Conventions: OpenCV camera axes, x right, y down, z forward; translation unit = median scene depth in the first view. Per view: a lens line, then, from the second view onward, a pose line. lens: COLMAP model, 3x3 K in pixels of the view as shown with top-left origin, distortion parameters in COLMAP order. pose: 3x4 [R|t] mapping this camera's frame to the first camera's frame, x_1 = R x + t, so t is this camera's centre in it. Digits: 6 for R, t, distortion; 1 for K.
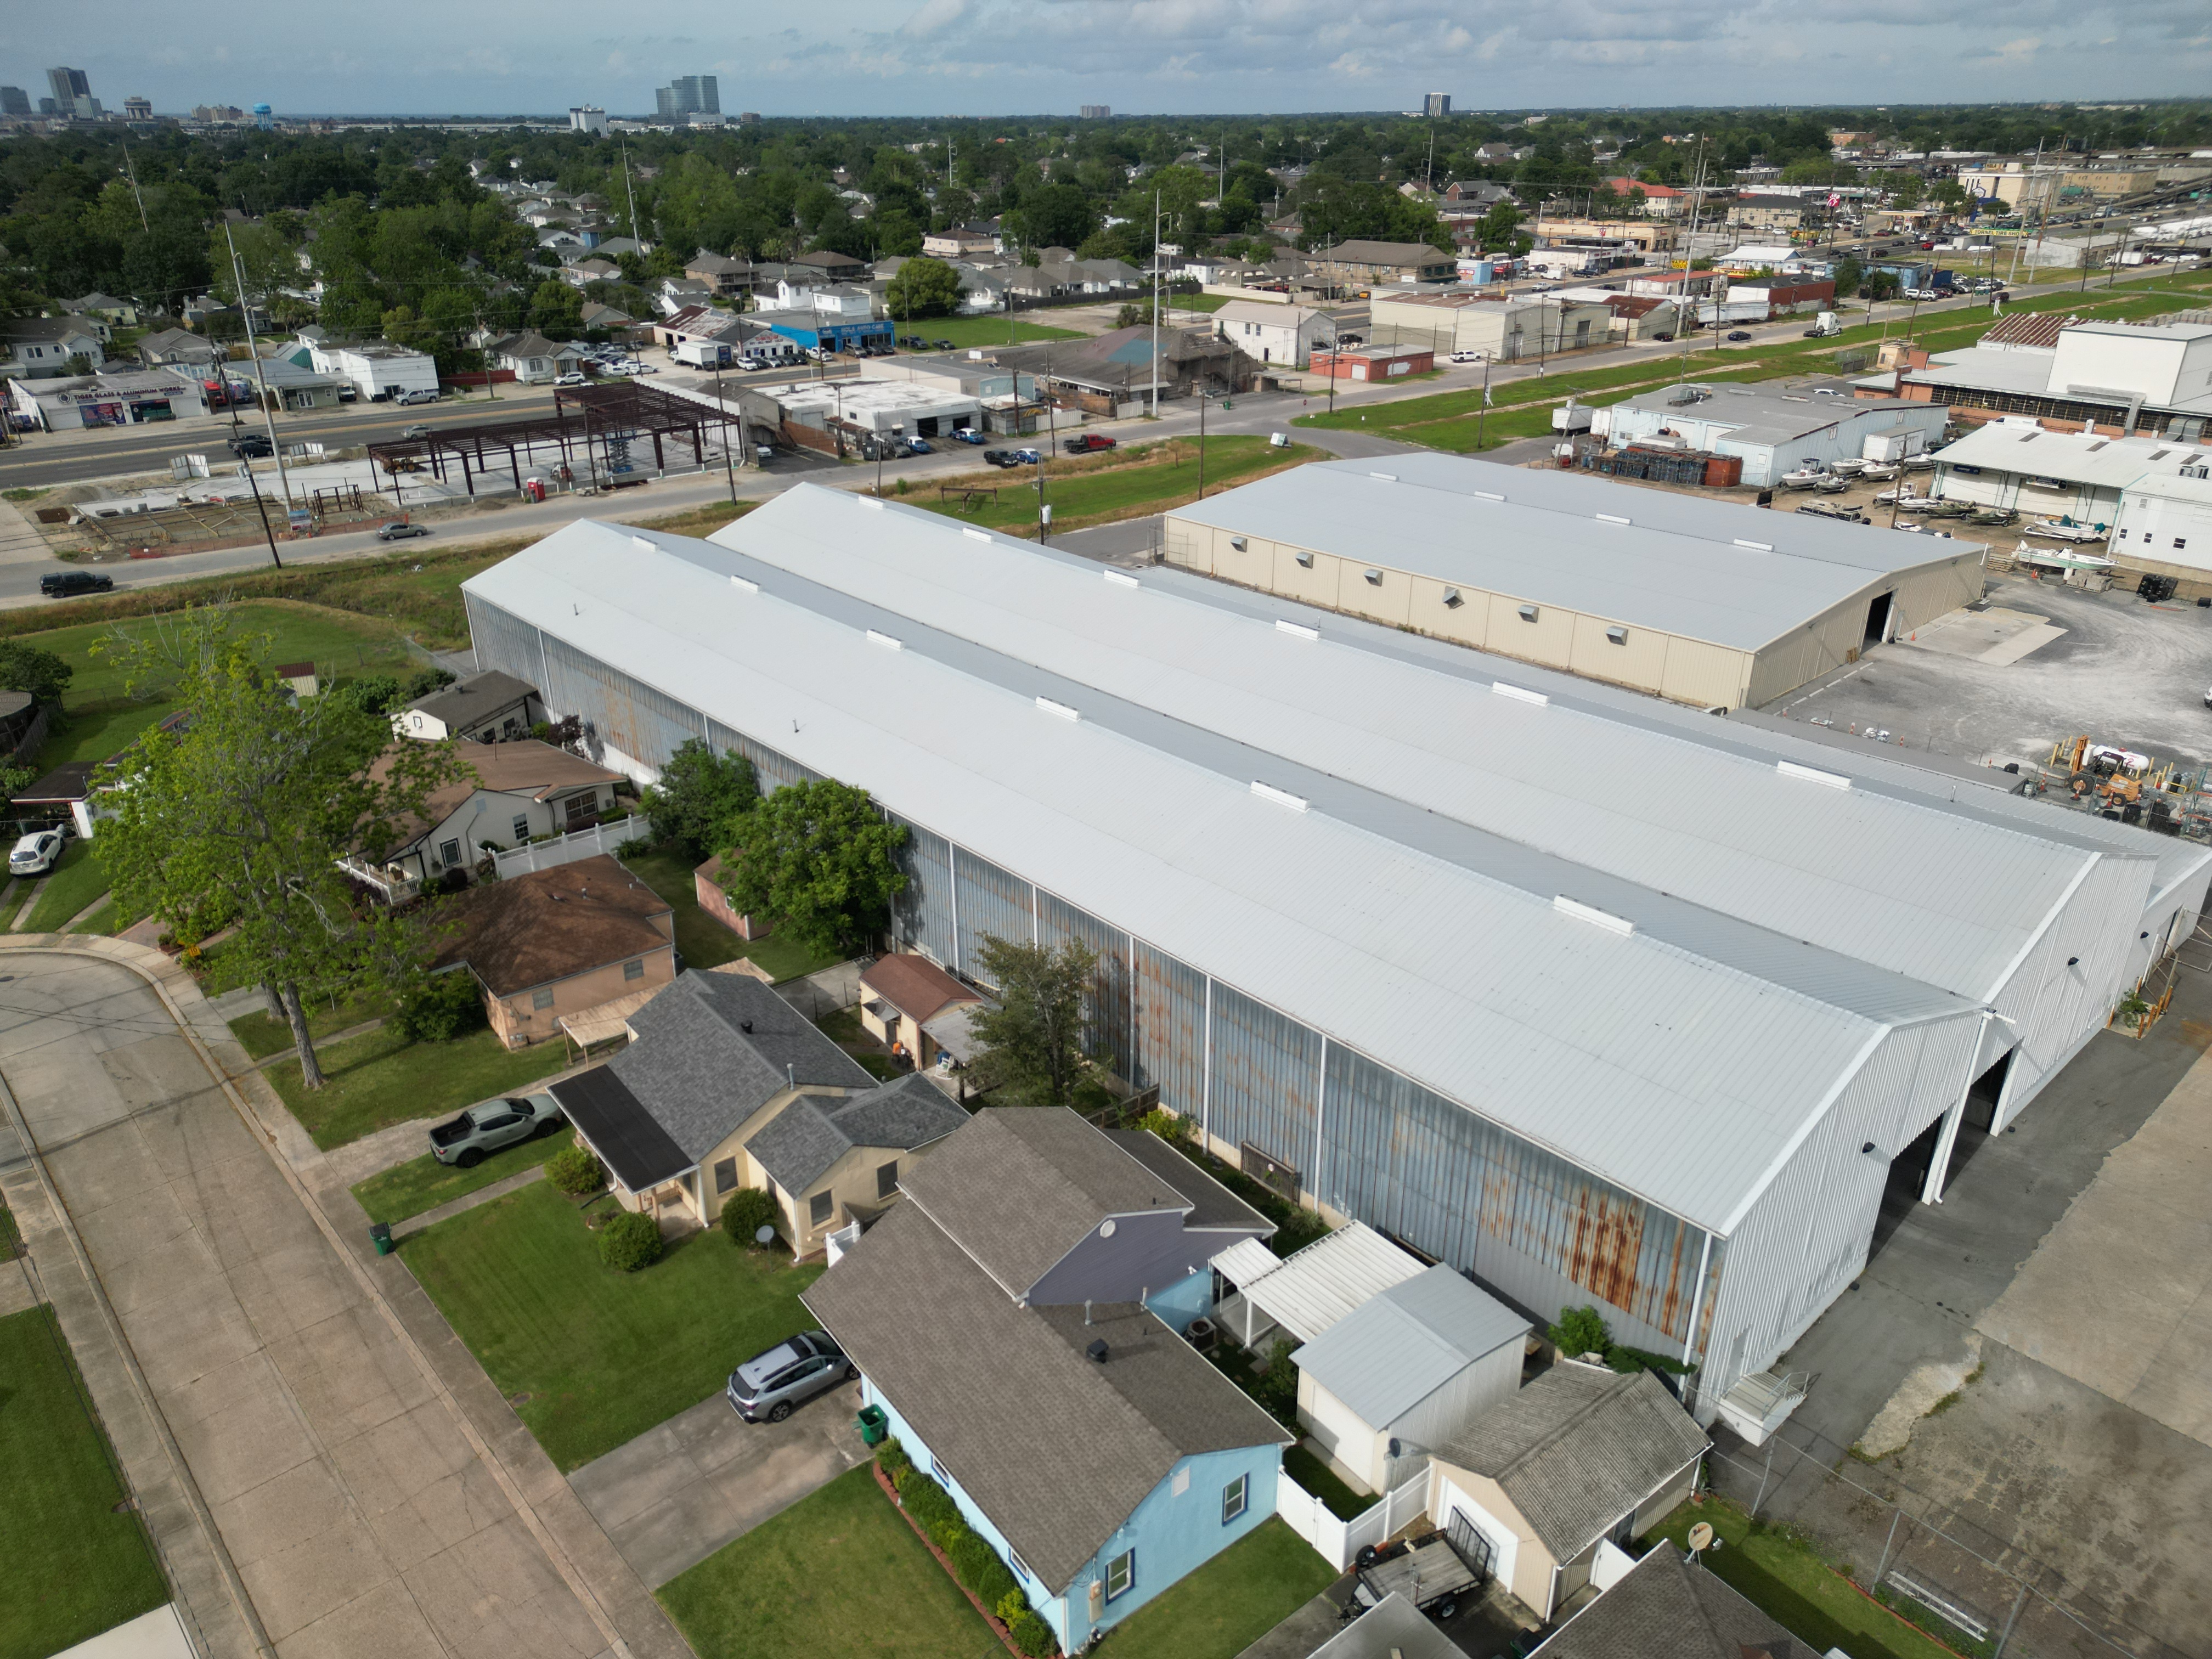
lens RADIAL K [[1527.7, 0, 1104.7], [0, 1527.7, 848.6], [0, 0, 1]] dist [0.071466, -0.062809]
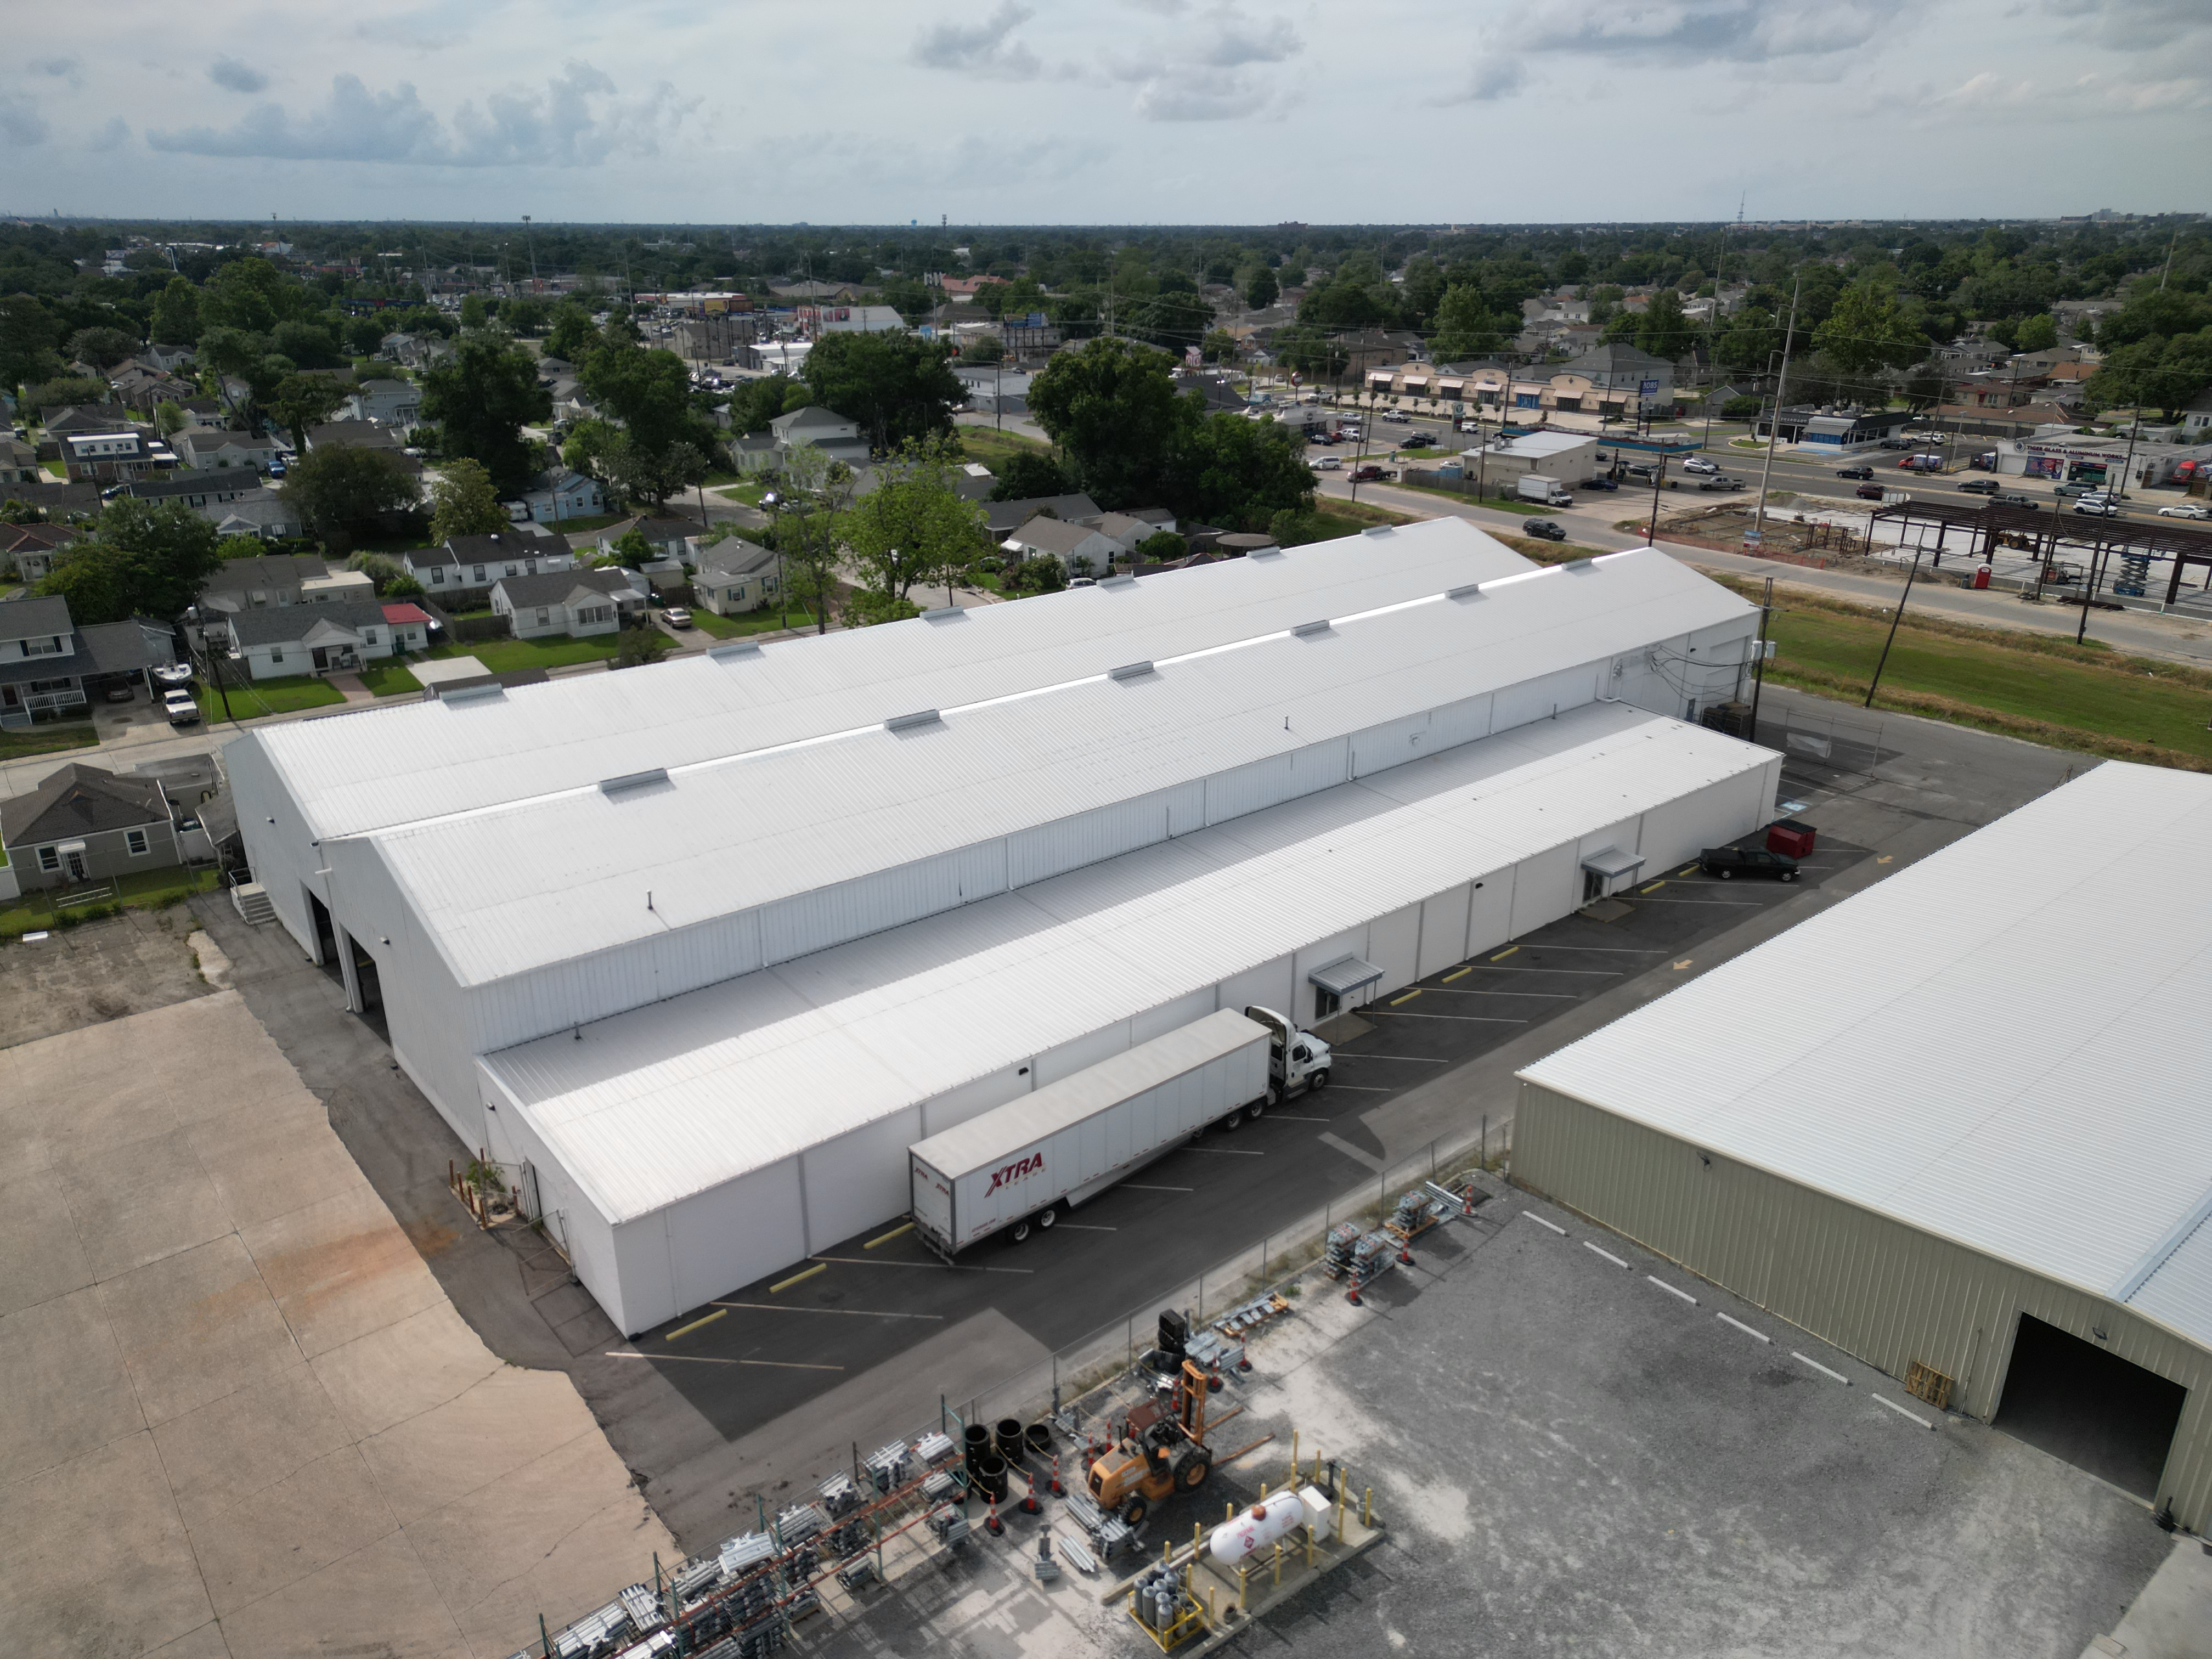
lens RADIAL K [[1527.7, 0, 1109.6], [0, 1527.7, 847.8], [0, 0, 1]] dist [0.071466, -0.062809]
pose [[-0.044612, 0.377358, -0.924992, 0.528836], [-0.425581, 0.830515, 0.359341, -0.192741], [0.903820, 0.409690, 0.123545, 0.441148]]
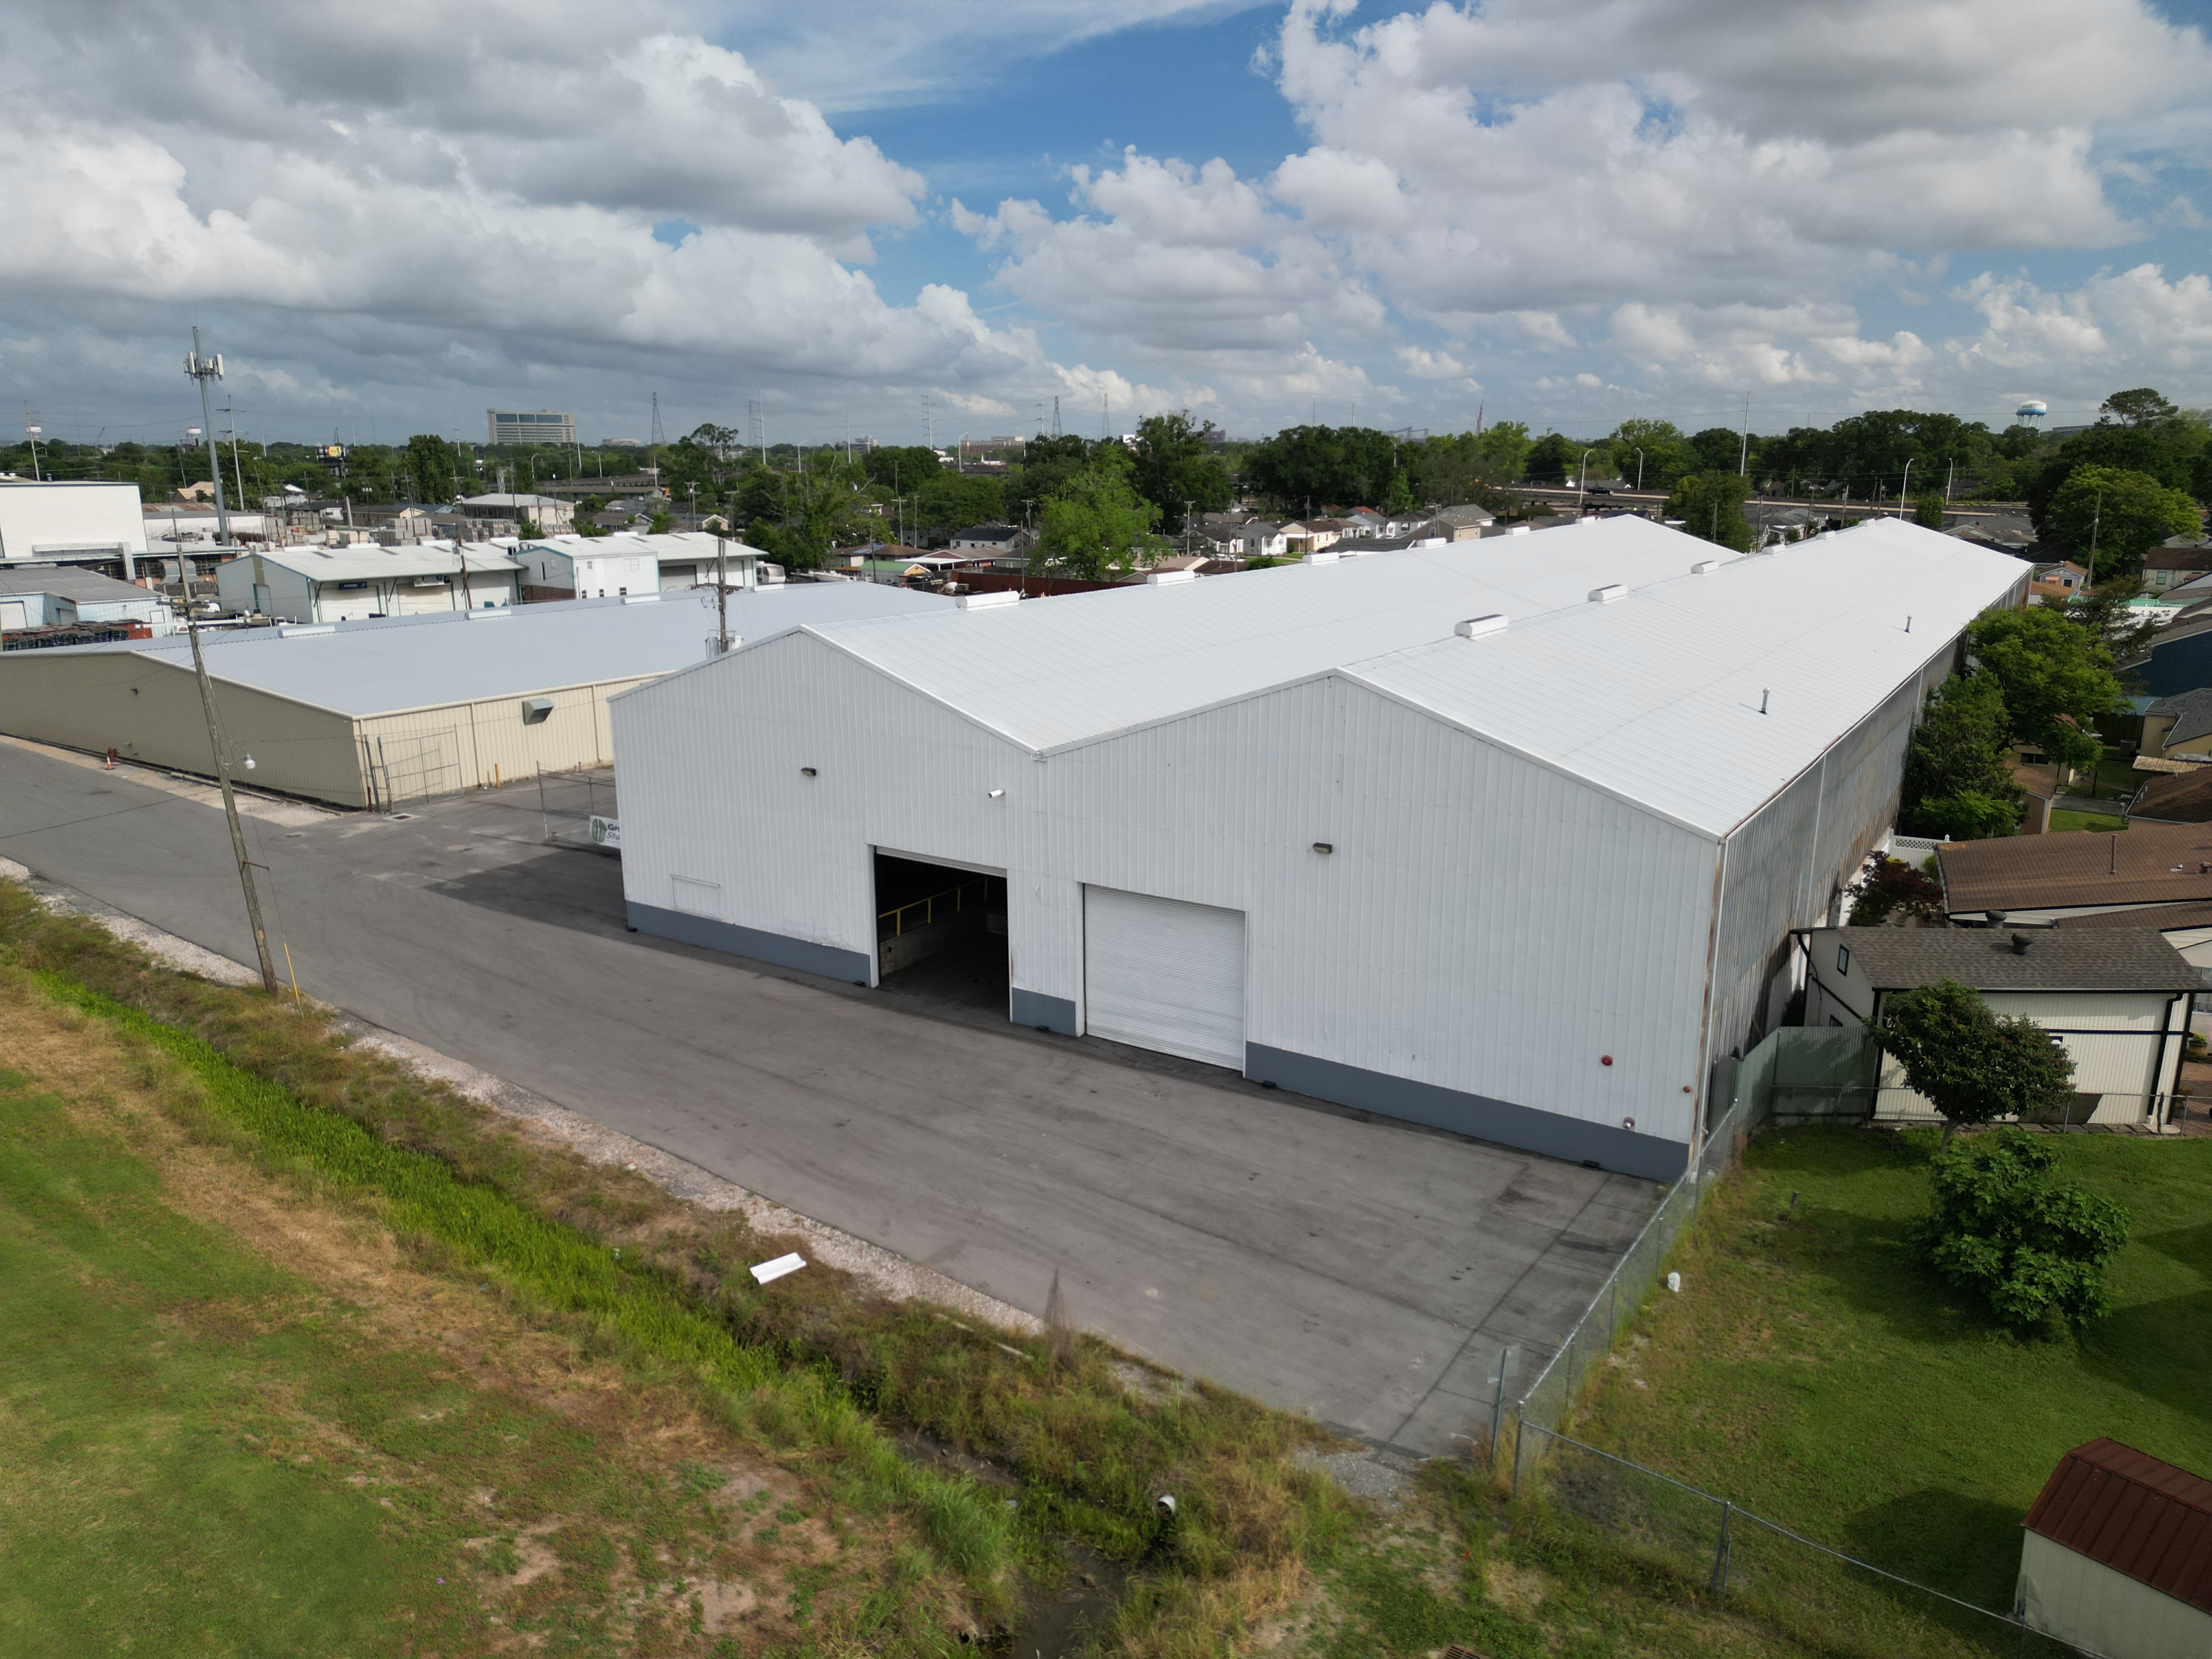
lens RADIAL K [[1527.7, 0, 1103.5], [0, 1527.7, 801.9], [0, 0, 1]] dist [0.071466, -0.062809]
pose [[-0.243885, -0.211517, 0.946457, -0.404968], [0.420426, 0.856392, 0.299725, -0.192978], [-0.873935, 0.471014, -0.119934, 0.676517]]
